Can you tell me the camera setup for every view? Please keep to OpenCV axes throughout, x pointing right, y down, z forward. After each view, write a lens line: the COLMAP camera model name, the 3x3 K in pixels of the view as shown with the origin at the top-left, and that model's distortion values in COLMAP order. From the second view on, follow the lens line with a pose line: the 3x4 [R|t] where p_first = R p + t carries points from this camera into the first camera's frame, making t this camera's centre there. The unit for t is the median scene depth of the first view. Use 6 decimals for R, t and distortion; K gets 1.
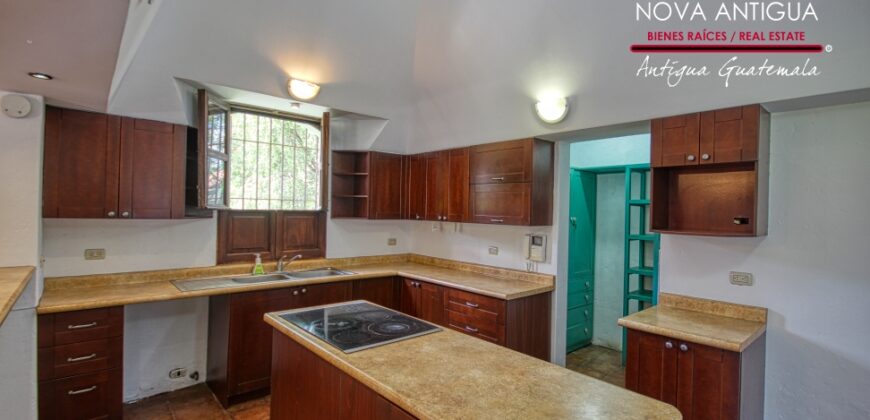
lens RADIAL K [[404.7, 0, 452.6], [0, 404.7, 210.4], [0, 0, 1]] dist [-0.000650, -0.000409]
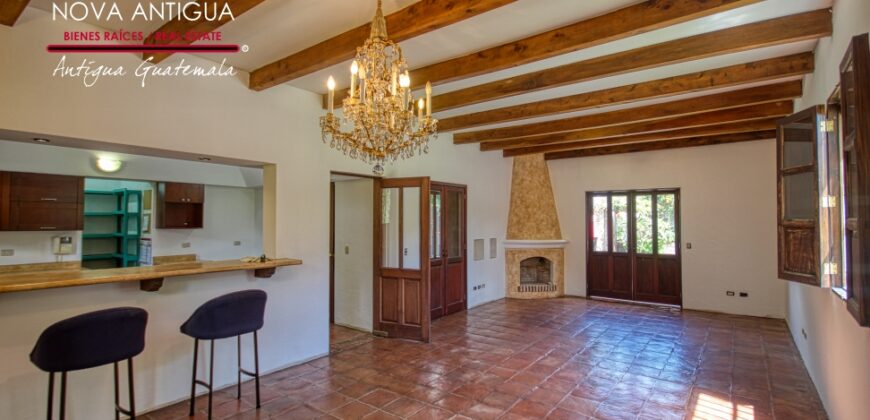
lens RADIAL K [[404.7, 0, 452.6], [0, 404.7, 210.4], [0, 0, 1]] dist [-0.000650, -0.000409]
pose [[-0.206693, 0.005691, 0.978389, -1.601013], [-0.005012, 0.999964, -0.006875, -0.035820], [-0.978393, -0.006325, -0.206657, -0.113437]]
